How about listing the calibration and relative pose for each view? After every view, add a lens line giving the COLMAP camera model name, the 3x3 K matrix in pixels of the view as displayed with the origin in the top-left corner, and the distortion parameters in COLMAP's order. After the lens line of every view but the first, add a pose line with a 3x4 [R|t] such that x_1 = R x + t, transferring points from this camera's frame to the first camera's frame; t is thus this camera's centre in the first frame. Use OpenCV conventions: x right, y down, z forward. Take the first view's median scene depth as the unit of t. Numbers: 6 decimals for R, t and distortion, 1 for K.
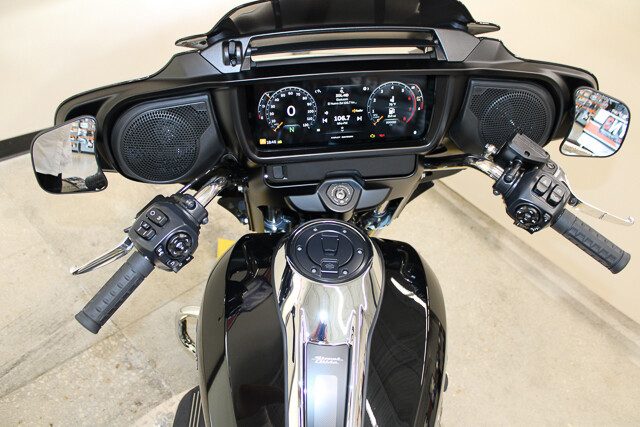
lens RADIAL K [[543.6, 0, 320.0], [0, 543.6, 213.5], [0, 0, 1]] dist [-0.160974, 0.162770]
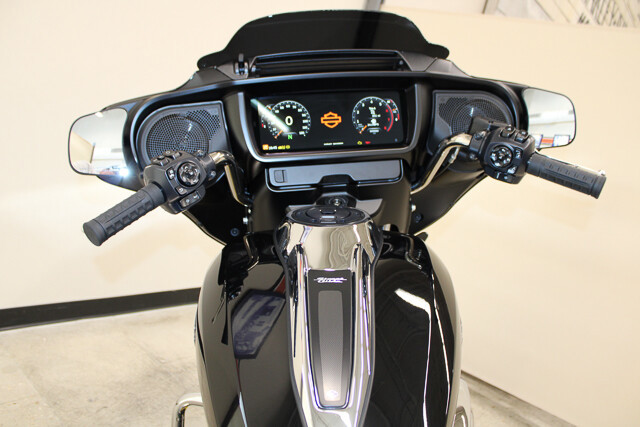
lens RADIAL K [[543.6, 0, 320.0], [0, 543.6, 213.5], [0, 0, 1]] dist [-0.160974, 0.162770]
pose [[0.998241, -0.059294, 0.000172, 0.002809], [0.050558, 0.849642, -0.524931, 0.604419], [0.030979, 0.524017, 0.851144, 0.086471]]
